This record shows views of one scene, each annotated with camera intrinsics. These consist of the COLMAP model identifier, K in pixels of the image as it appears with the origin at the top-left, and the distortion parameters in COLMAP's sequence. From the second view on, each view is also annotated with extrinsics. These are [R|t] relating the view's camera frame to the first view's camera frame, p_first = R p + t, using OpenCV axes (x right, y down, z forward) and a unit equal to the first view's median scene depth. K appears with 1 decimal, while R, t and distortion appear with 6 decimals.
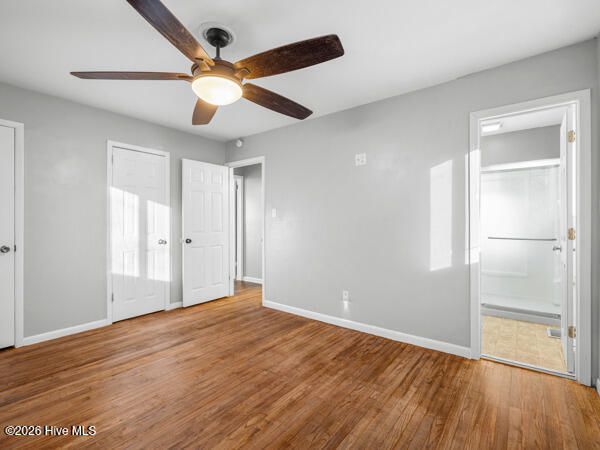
lens RADIAL K [[289.0, 0, 299.4], [0, 289.0, 223.8], [0, 0, 1]] dist [-0.003182, 0.000410]
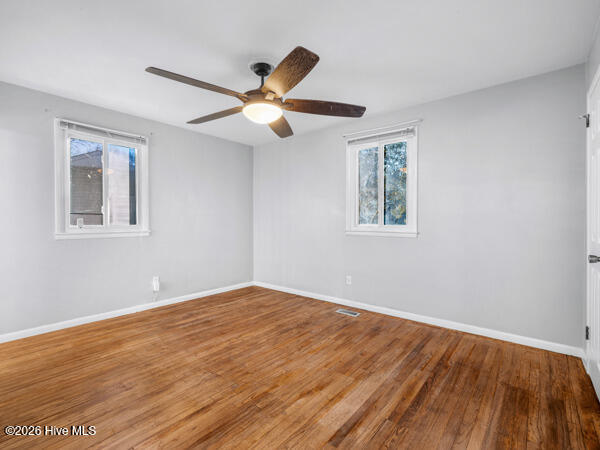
lens RADIAL K [[289.0, 0, 300.7], [0, 289.0, 223.3], [0, 0, 1]] dist [-0.003182, 0.000410]
pose [[-0.999541, 0.000073, 0.030294, -0.448859], [0.000438, 0.999927, 0.012038, -0.003495], [-0.030291, 0.012045, -0.999469, 2.080965]]
